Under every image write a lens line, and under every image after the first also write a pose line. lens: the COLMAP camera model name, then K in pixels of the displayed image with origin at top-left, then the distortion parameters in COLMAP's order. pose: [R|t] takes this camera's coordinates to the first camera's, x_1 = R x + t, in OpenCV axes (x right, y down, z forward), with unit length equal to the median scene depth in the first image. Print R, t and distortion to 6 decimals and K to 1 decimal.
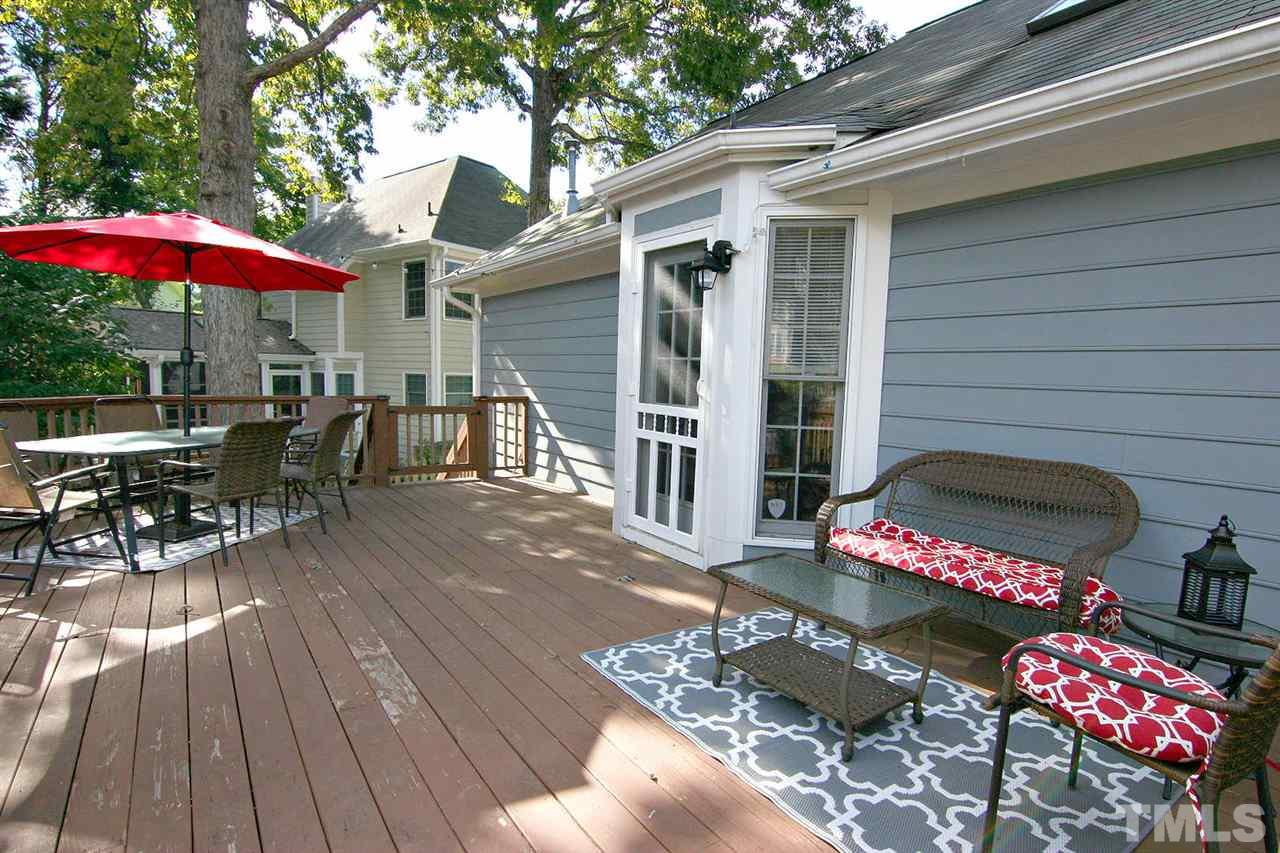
lens RADIAL K [[655.5, 0, 649.4], [0, 655.5, 432.6], [0, 0, 1]] dist [-0.004663, 0.000605]
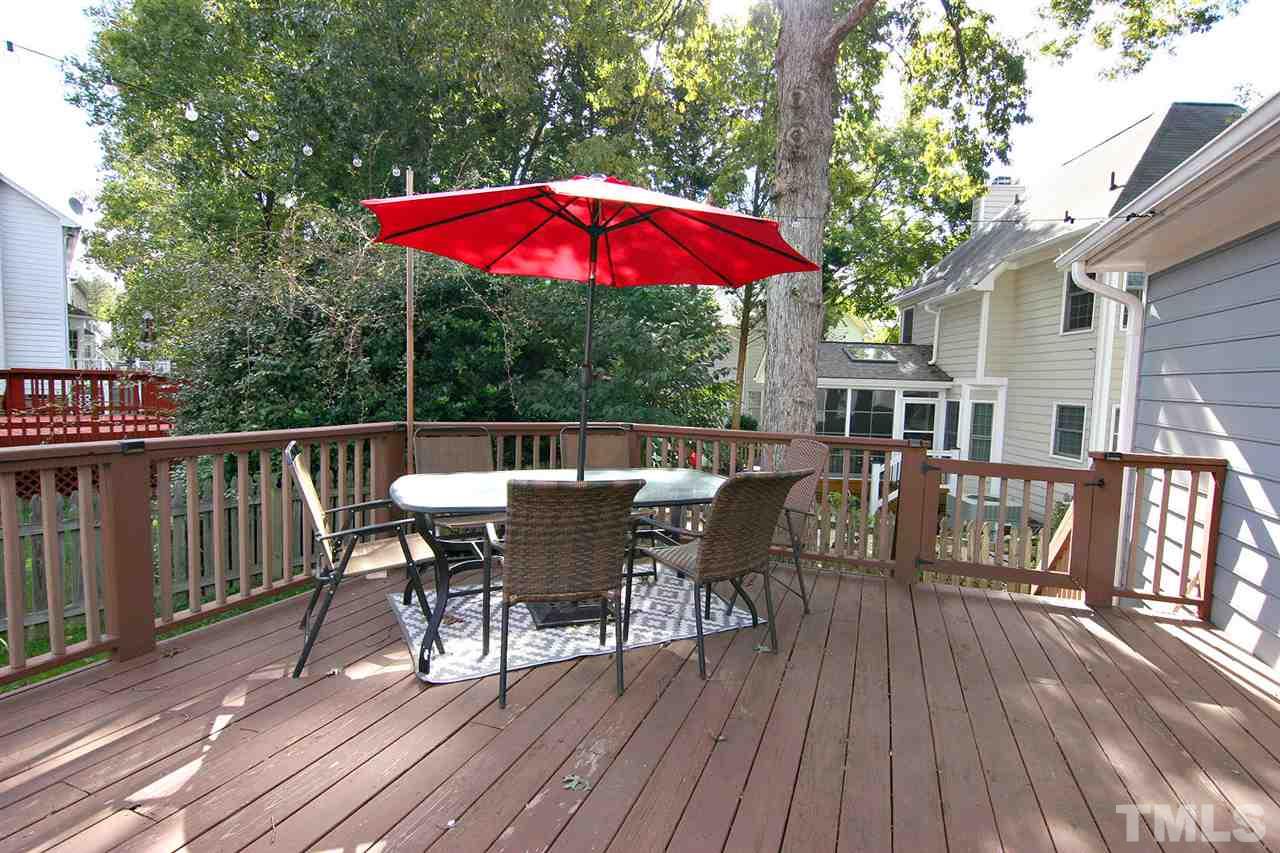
lens RADIAL K [[655.5, 0, 649.4], [0, 655.5, 432.6], [0, 0, 1]] dist [-0.004663, 0.000605]
pose [[0.573151, 0.058553, -0.817355, -0.021109], [-0.093695, 0.995585, 0.005620, -0.021606], [0.814075, 0.073362, 0.576107, 0.215713]]
